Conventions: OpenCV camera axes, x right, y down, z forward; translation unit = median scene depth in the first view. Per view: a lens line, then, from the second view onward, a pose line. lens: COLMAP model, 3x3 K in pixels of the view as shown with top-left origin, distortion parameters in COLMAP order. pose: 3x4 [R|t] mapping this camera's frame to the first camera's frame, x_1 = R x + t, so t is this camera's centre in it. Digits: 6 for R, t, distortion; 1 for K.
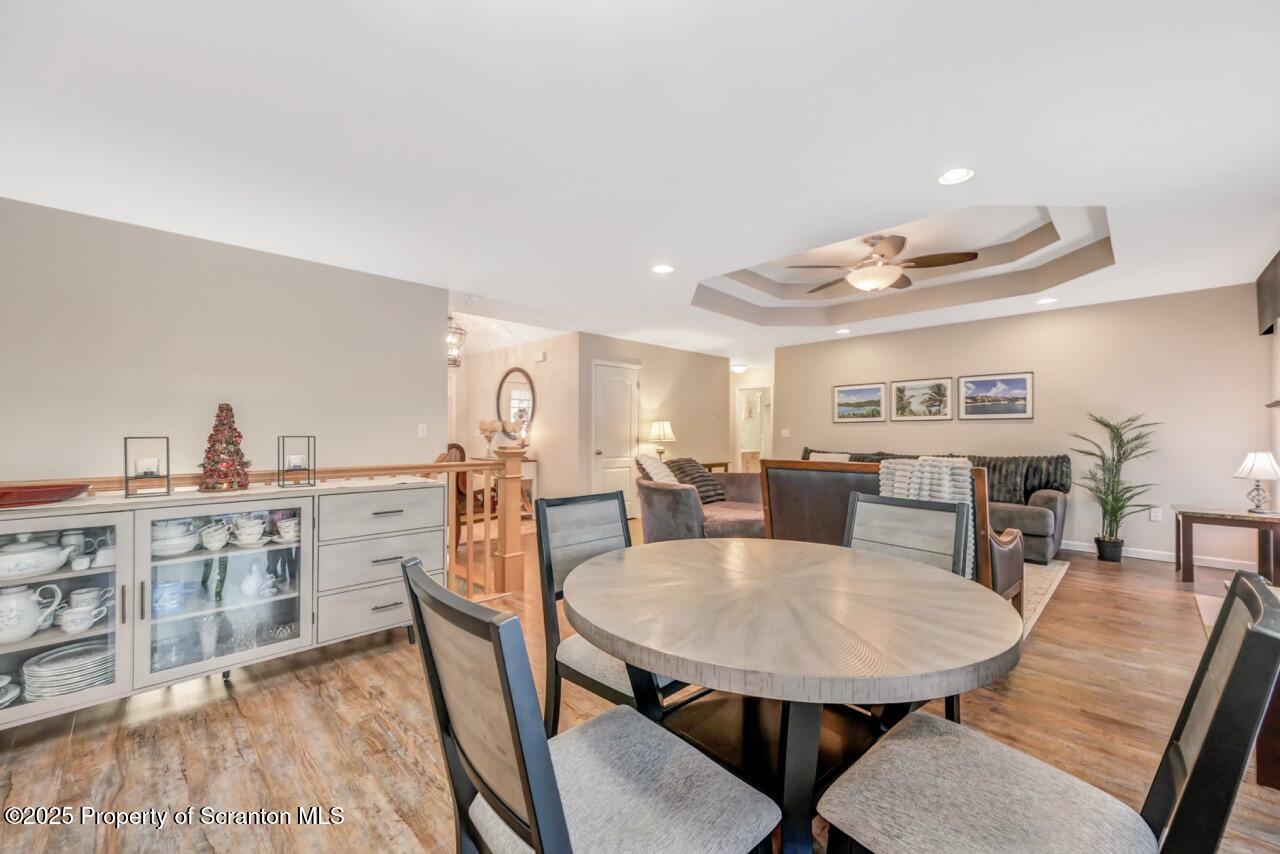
lens RADIAL K [[503.4, 0, 643.4], [0, 503.4, 430.7], [0, 0, 1]] dist [0.000005, -0.000089]
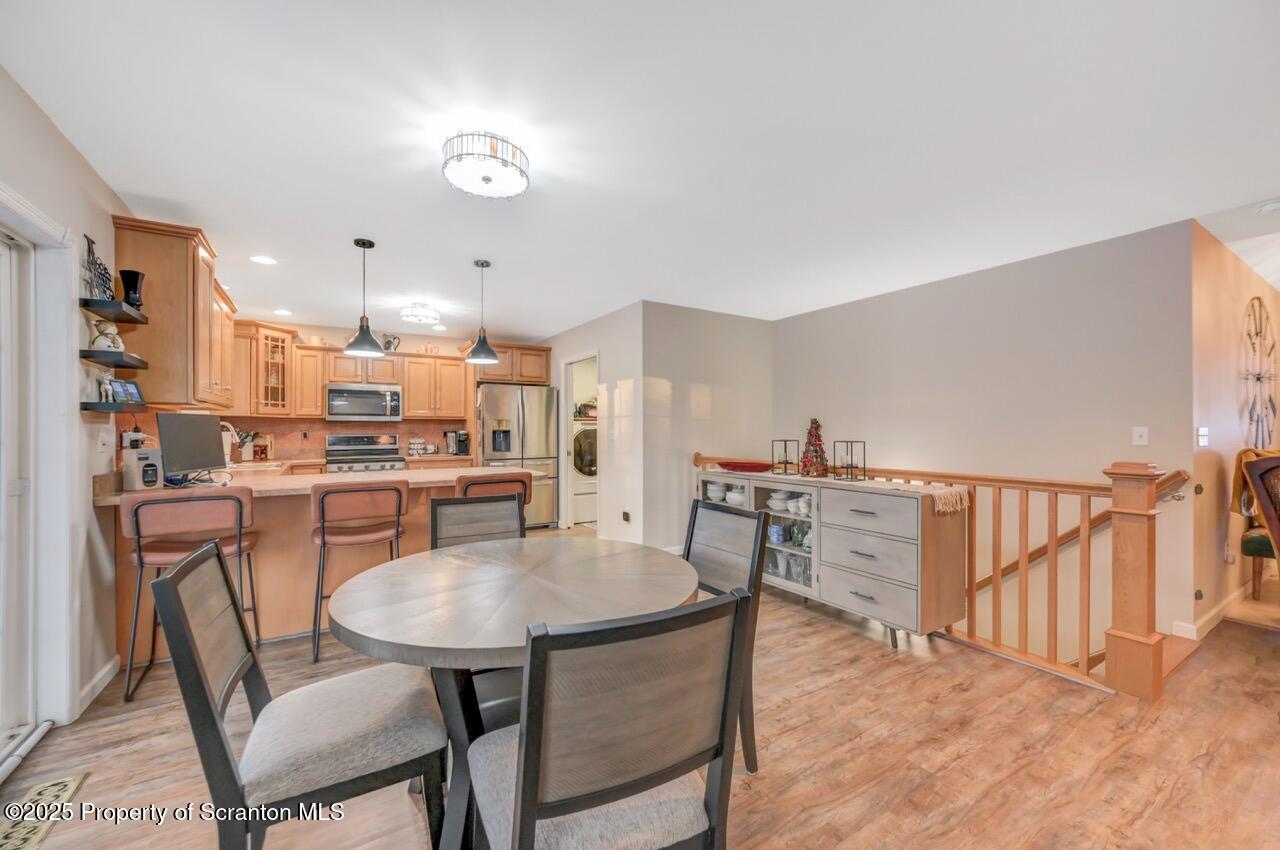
lens RADIAL K [[504.8, 0, 640.5], [0, 504.8, 430.3], [0, 0, 1]] dist [-0.001751, -0.000101]
pose [[-0.225057, 0.001158, -0.974345, 0.360177], [0.007495, 0.999972, -0.000542, -0.010614], [0.974317, -0.007425, -0.225059, 0.406296]]
